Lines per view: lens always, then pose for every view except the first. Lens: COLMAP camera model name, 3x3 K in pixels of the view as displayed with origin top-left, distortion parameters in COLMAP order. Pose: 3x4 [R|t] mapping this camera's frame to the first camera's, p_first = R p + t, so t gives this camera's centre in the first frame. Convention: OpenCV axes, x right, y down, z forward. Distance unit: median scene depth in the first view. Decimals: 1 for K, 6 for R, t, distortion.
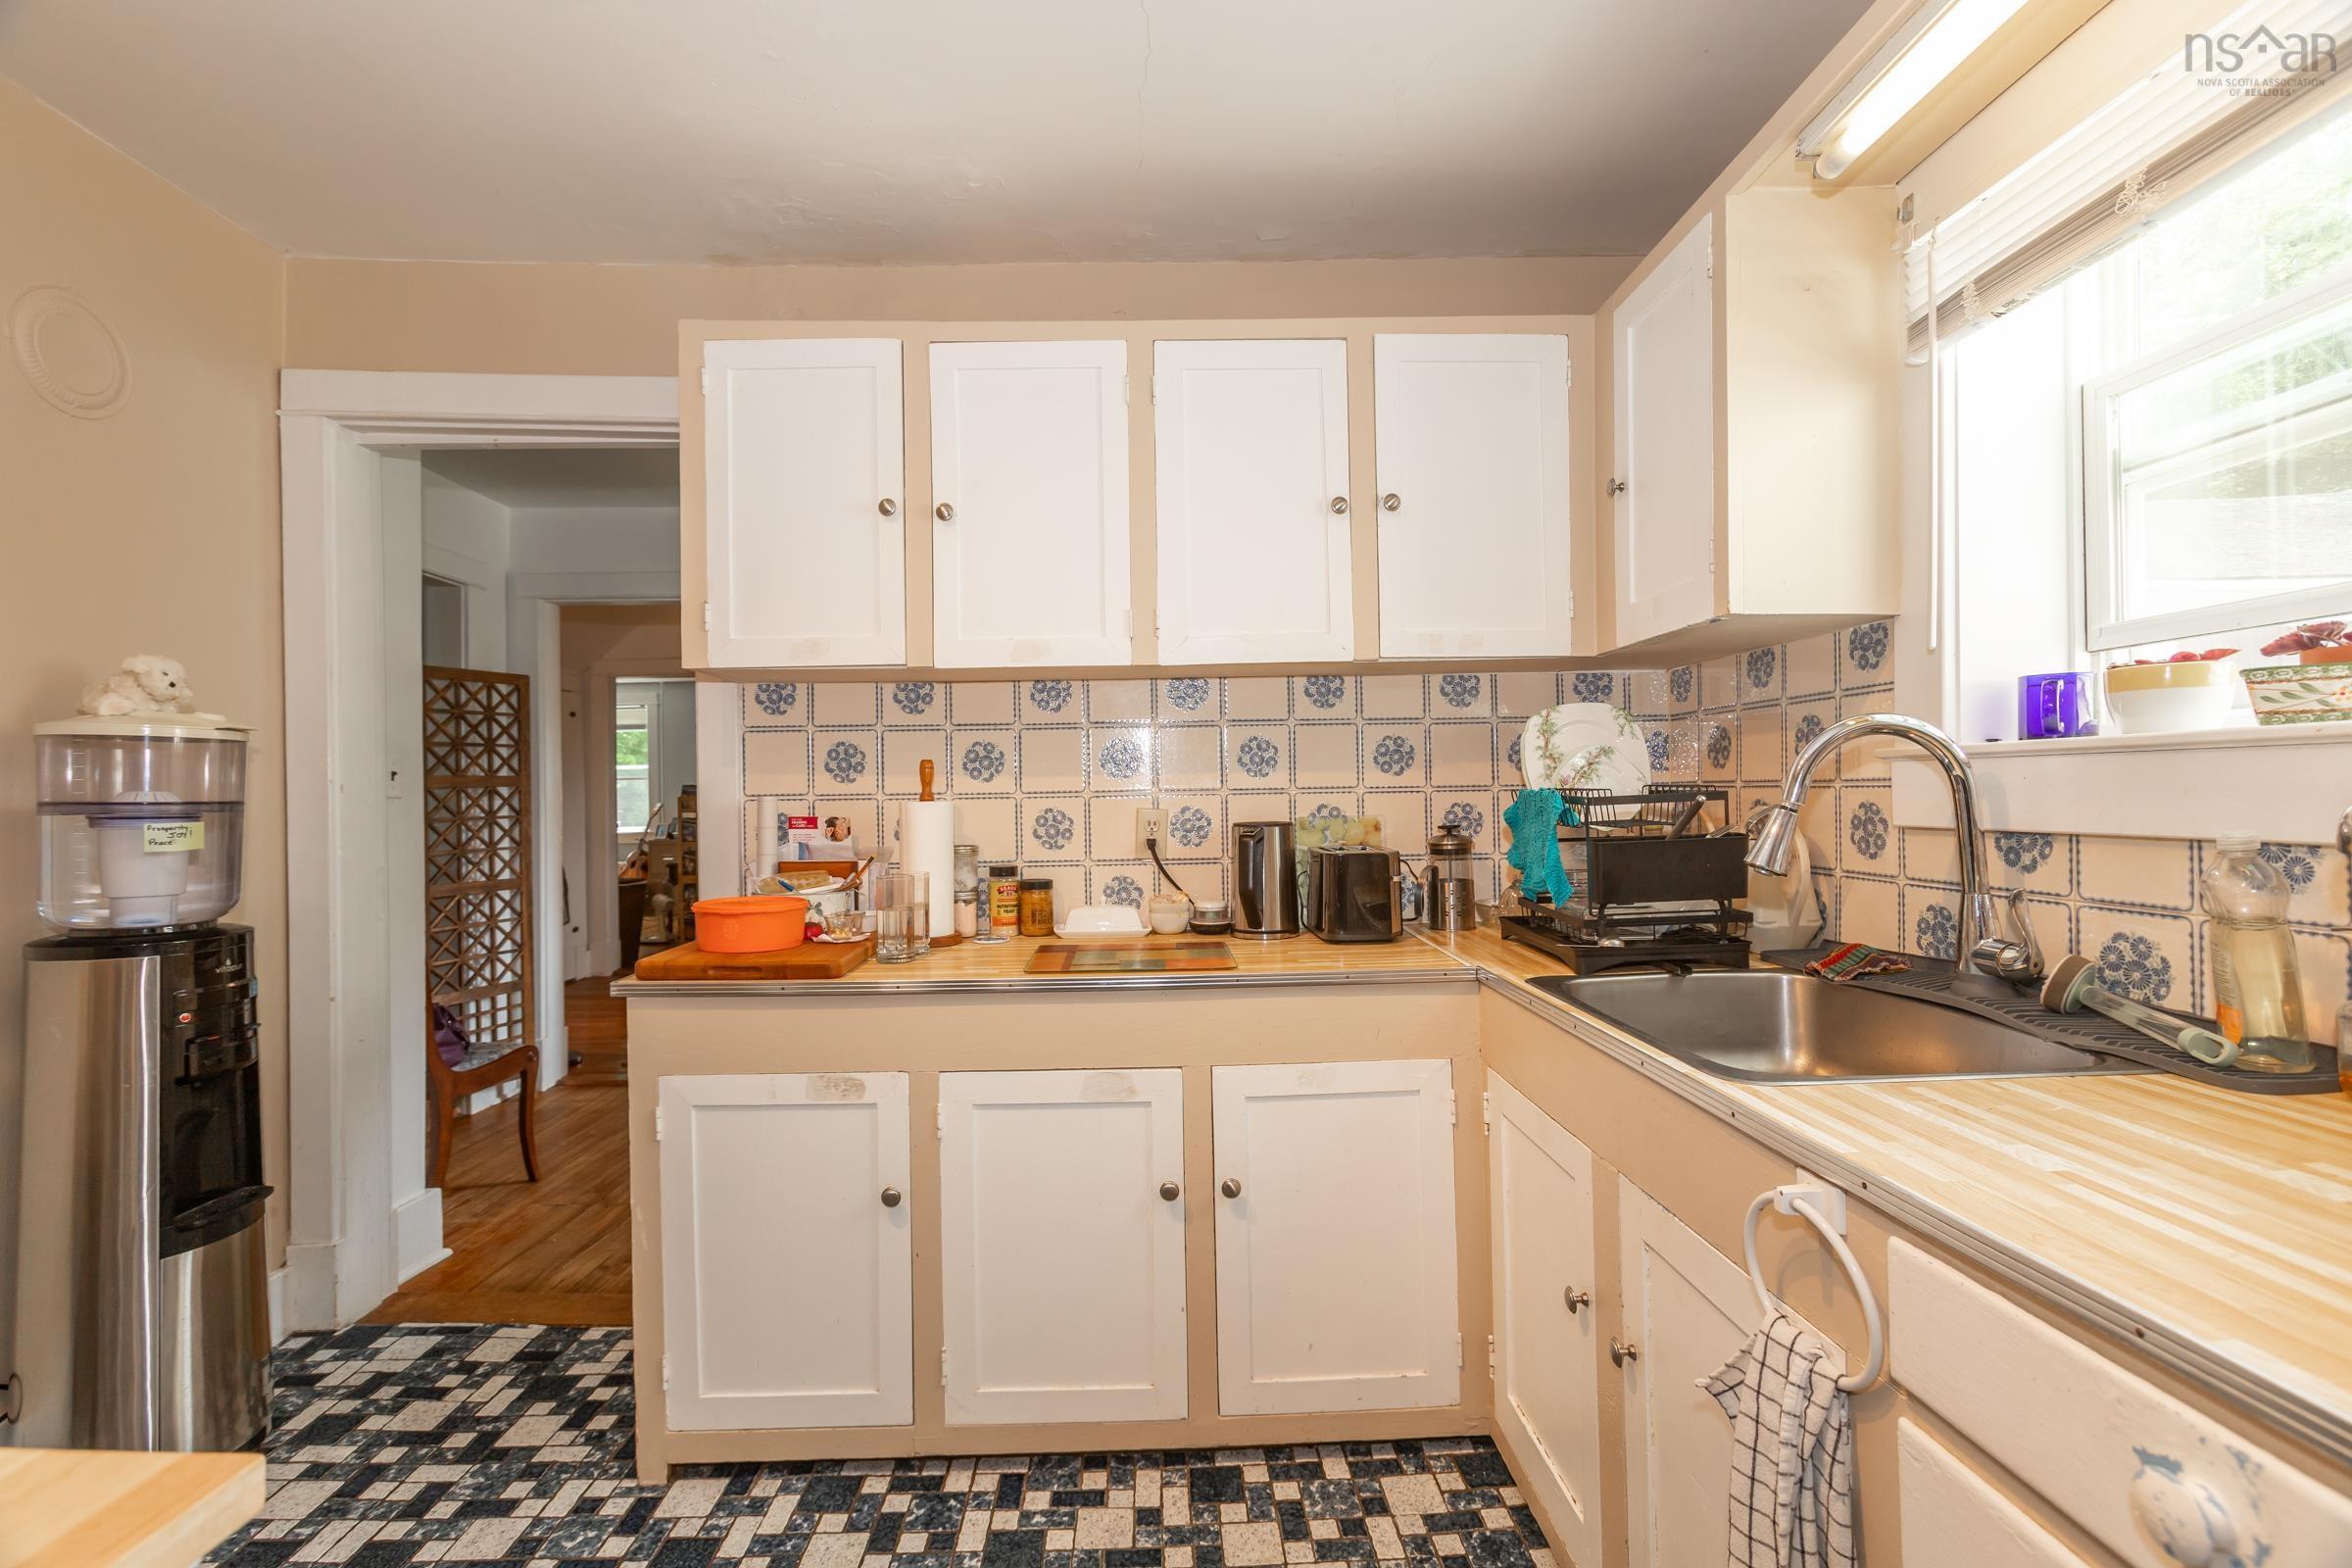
lens RADIAL K [[1036.3, 0, 1165.8], [0, 1036.3, 780.2], [0, 0, 1]] dist [-0.032212, 0.016722]
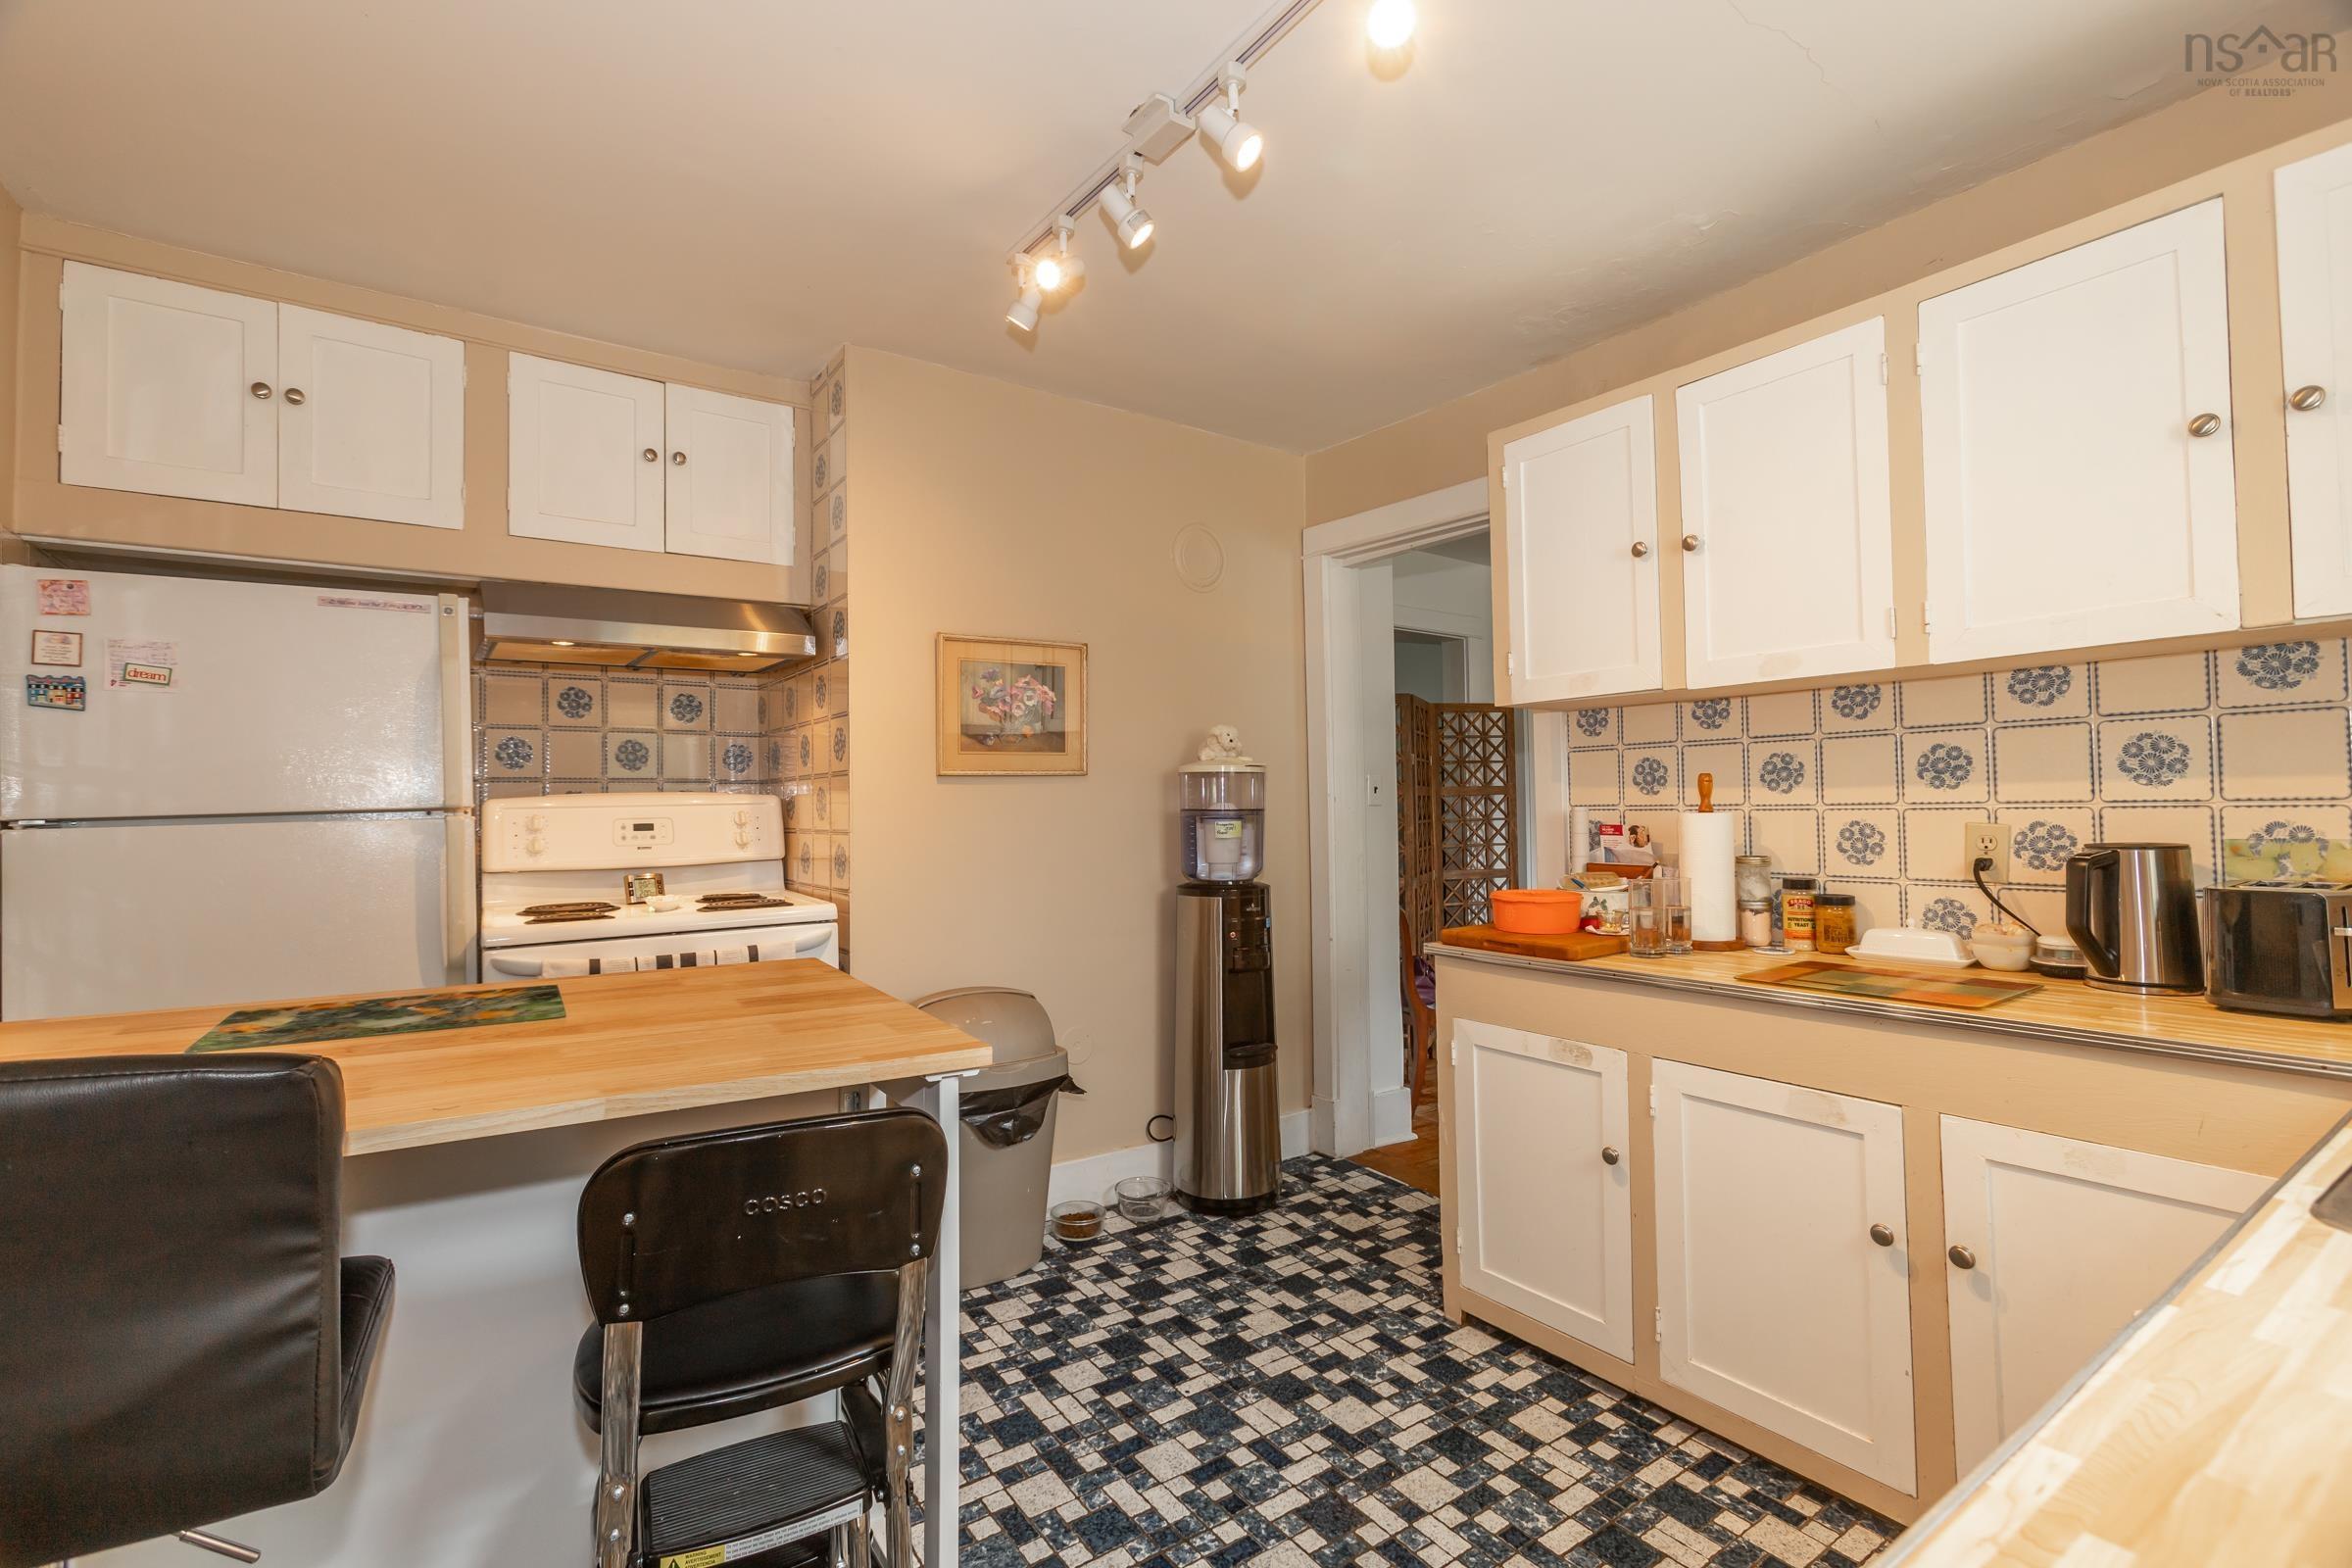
lens RADIAL K [[1036.3, 0, 1165.8], [0, 1036.3, 780.2], [0, 0, 1]] dist [-0.032212, 0.016722]
pose [[0.541185, -0.014570, -0.840778, 0.397108], [0.014229, 0.999865, -0.008167, -0.013400], [0.840783, -0.007544, 0.541319, -0.038037]]
